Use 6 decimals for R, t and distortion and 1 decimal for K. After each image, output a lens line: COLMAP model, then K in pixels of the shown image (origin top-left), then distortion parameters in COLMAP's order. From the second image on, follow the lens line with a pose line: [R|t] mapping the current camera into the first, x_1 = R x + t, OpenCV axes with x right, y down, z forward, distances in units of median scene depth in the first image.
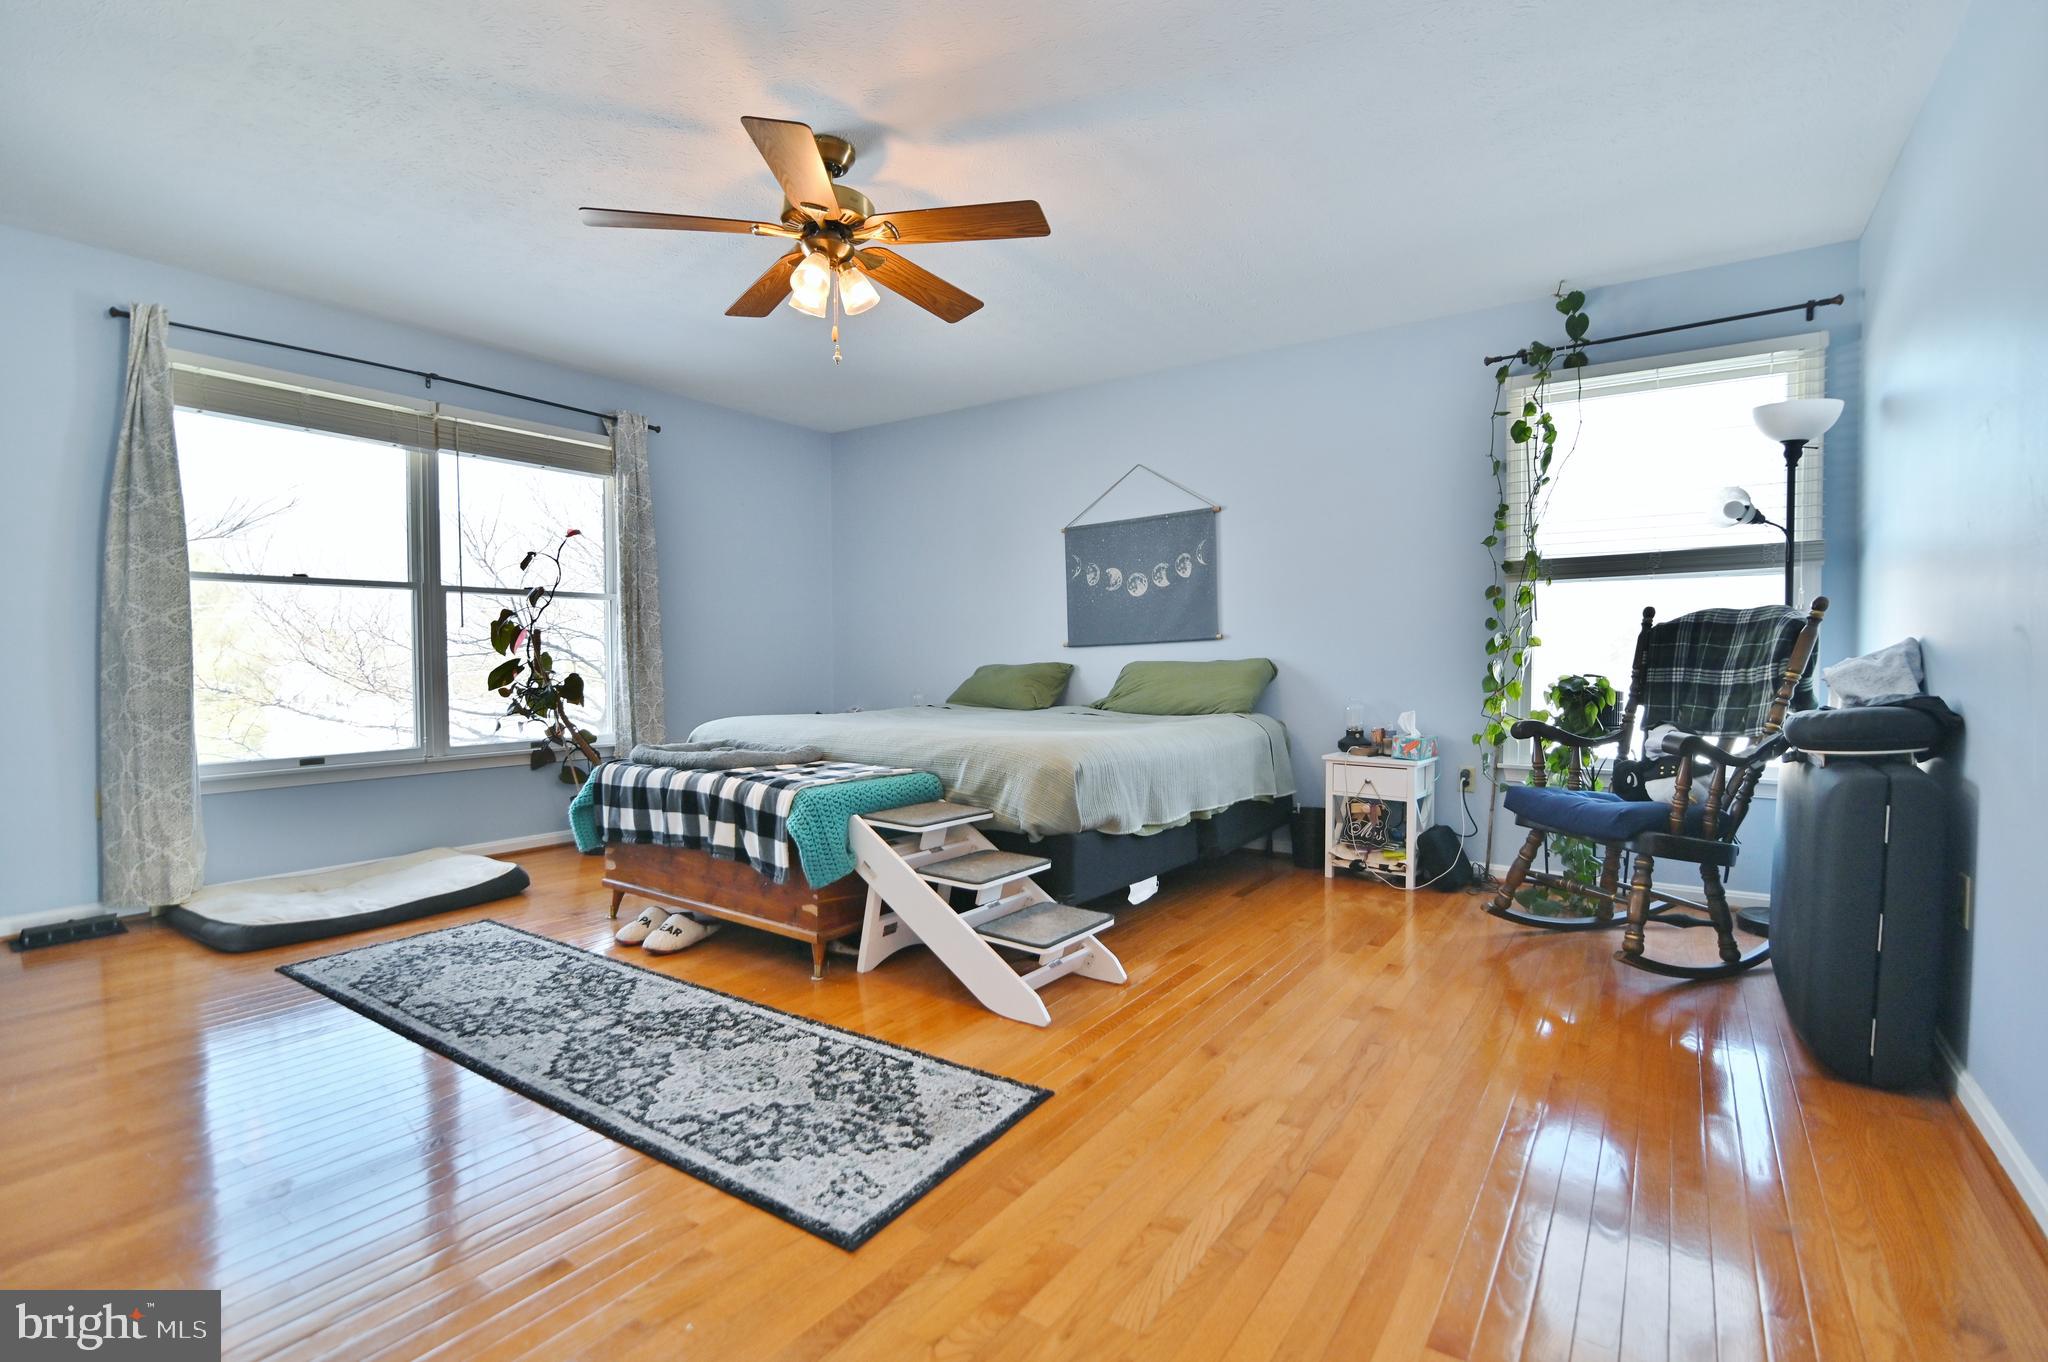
lens RADIAL K [[931.0, 0, 1017.7], [0, 931.0, 682.0], [0, 0, 1]] dist [-0.019631, 0.001458]
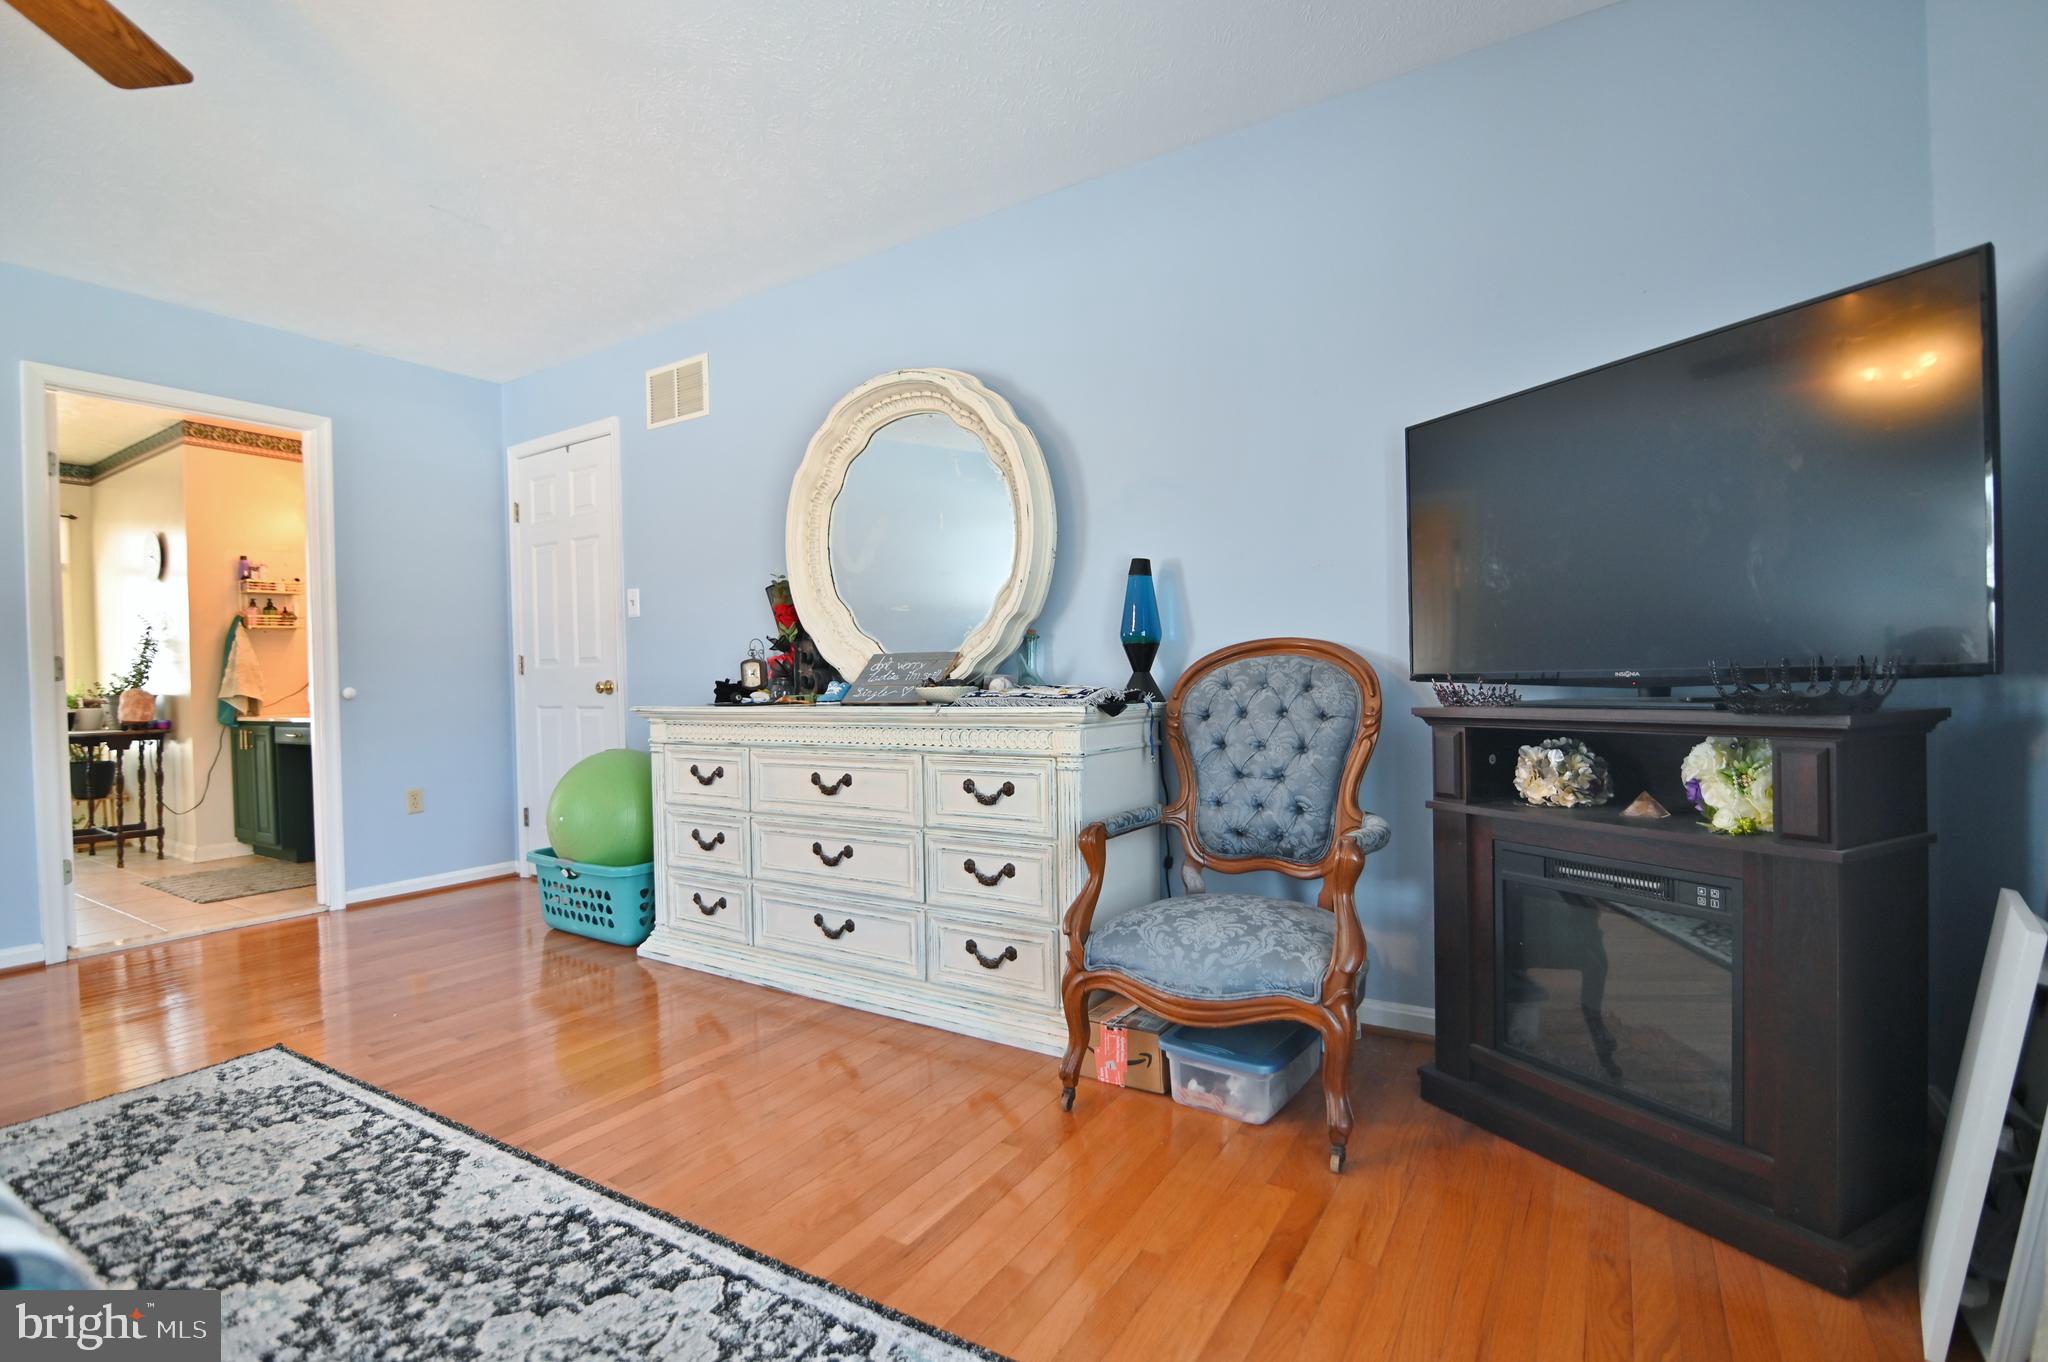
lens RADIAL K [[931.0, 0, 1017.7], [0, 931.0, 682.0], [0, 0, 1]] dist [-0.019631, 0.001458]
pose [[-0.998609, 0.021377, -0.048197, -0.975819], [0.019700, 0.999193, 0.035001, -0.038727], [0.048907, 0.034002, -0.998224, 1.830944]]
